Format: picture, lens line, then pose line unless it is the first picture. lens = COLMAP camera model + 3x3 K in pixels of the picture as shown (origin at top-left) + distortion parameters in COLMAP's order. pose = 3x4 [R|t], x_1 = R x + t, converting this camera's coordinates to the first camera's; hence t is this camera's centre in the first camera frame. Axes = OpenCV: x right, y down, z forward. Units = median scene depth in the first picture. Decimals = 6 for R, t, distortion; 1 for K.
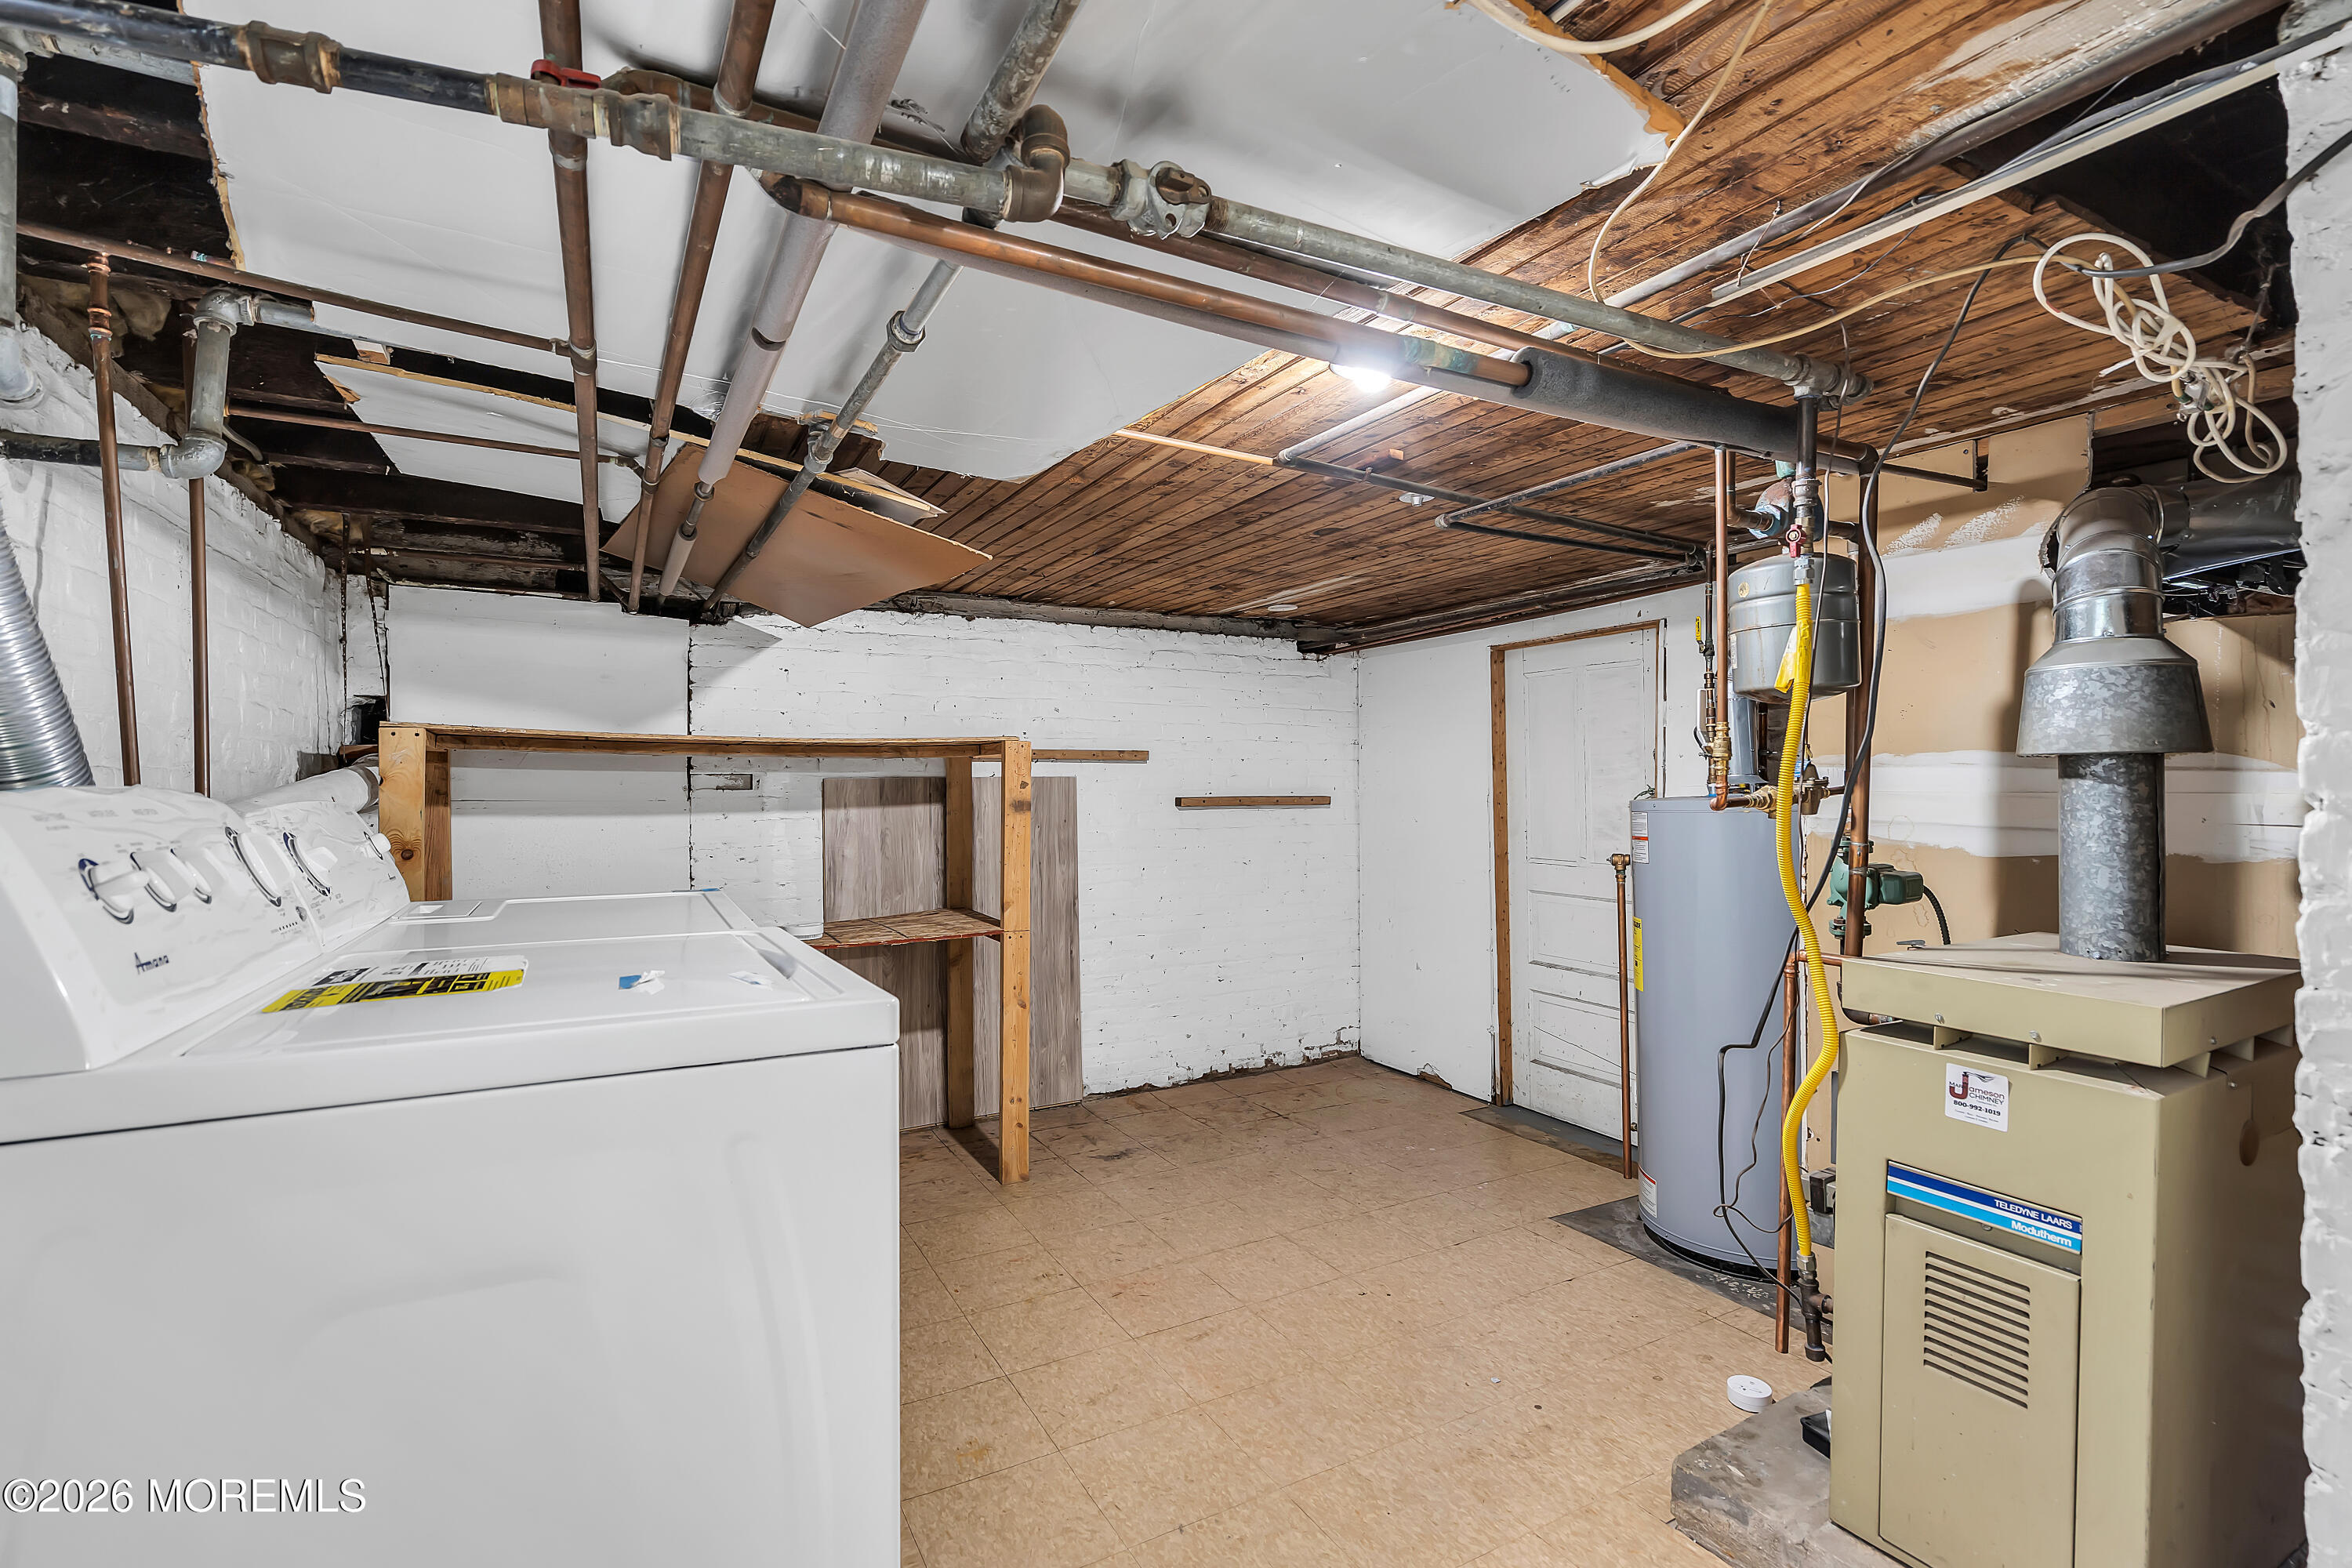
lens RADIAL K [[1073.8, 0, 1179.6], [0, 1073.8, 783.7], [0, 0, 1]] dist [-0.003449, 0.002302]
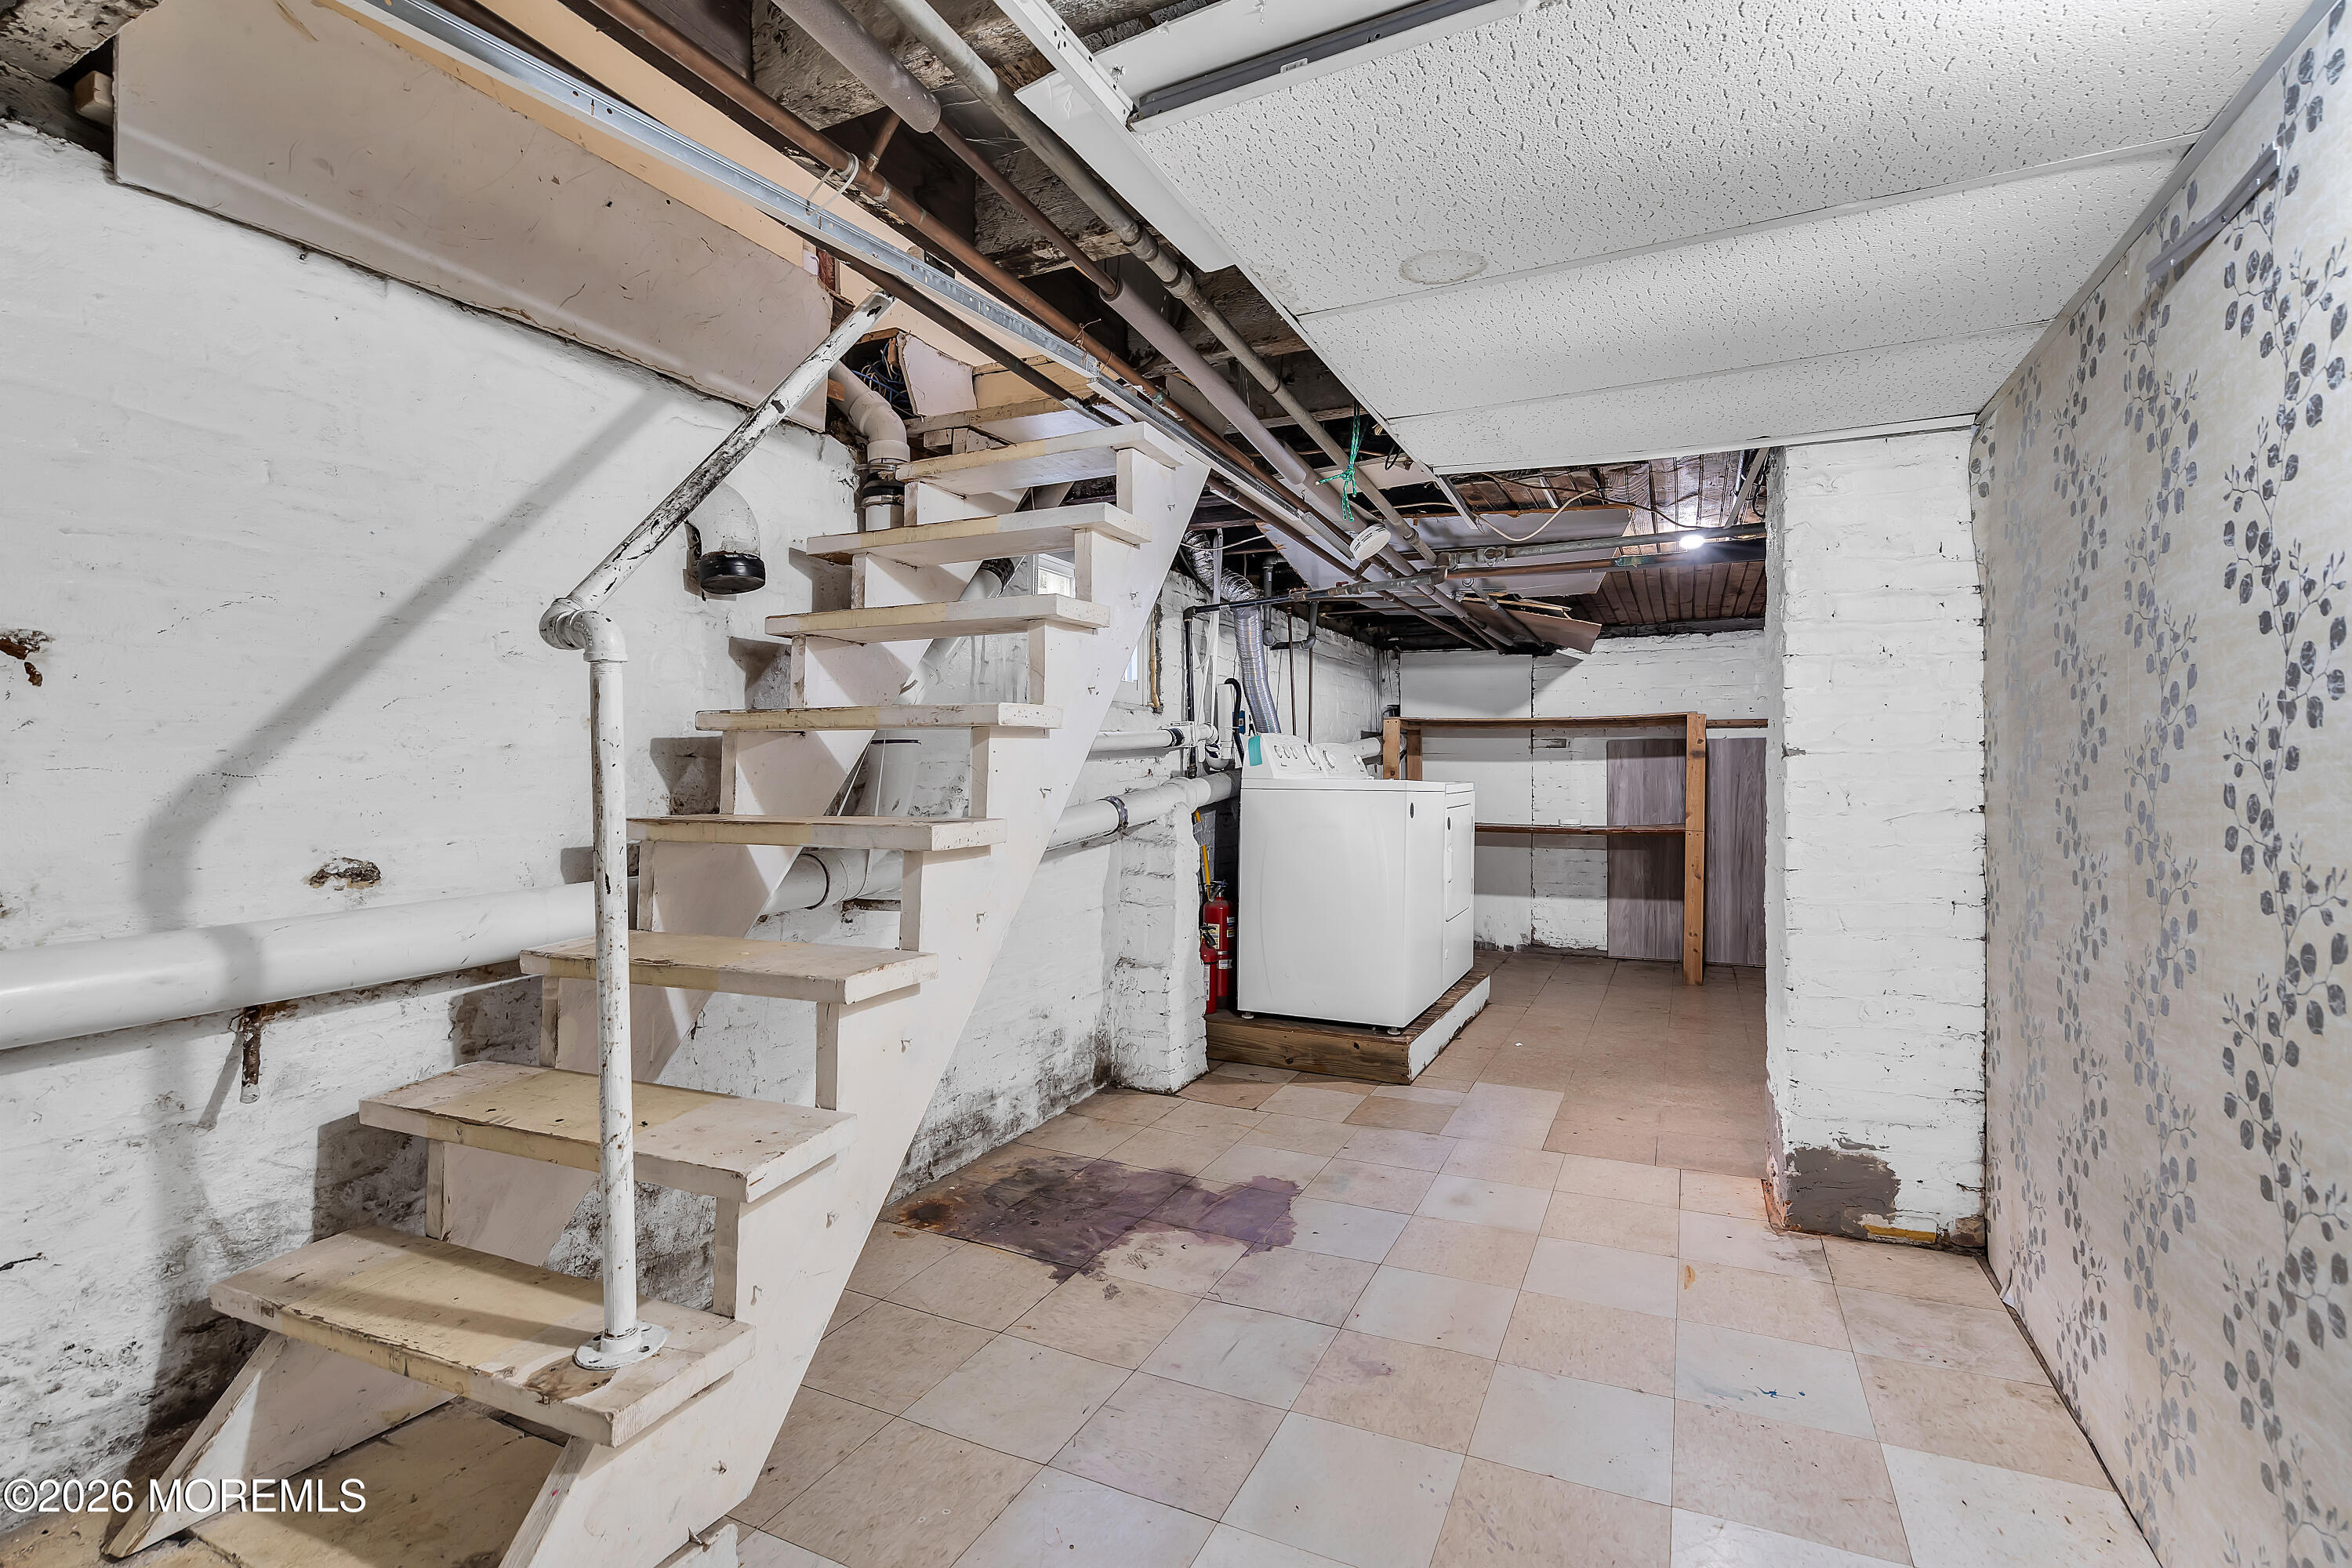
lens RADIAL K [[1073.8, 0, 1185.6], [0, 1073.8, 779.0], [0, 0, 1]] dist [-0.003449, 0.002302]
pose [[0.594092, 0.009577, -0.804340, 0.657879], [-0.001552, 0.999941, 0.010760, 0.039549], [0.804395, -0.005144, 0.594072, -0.555169]]
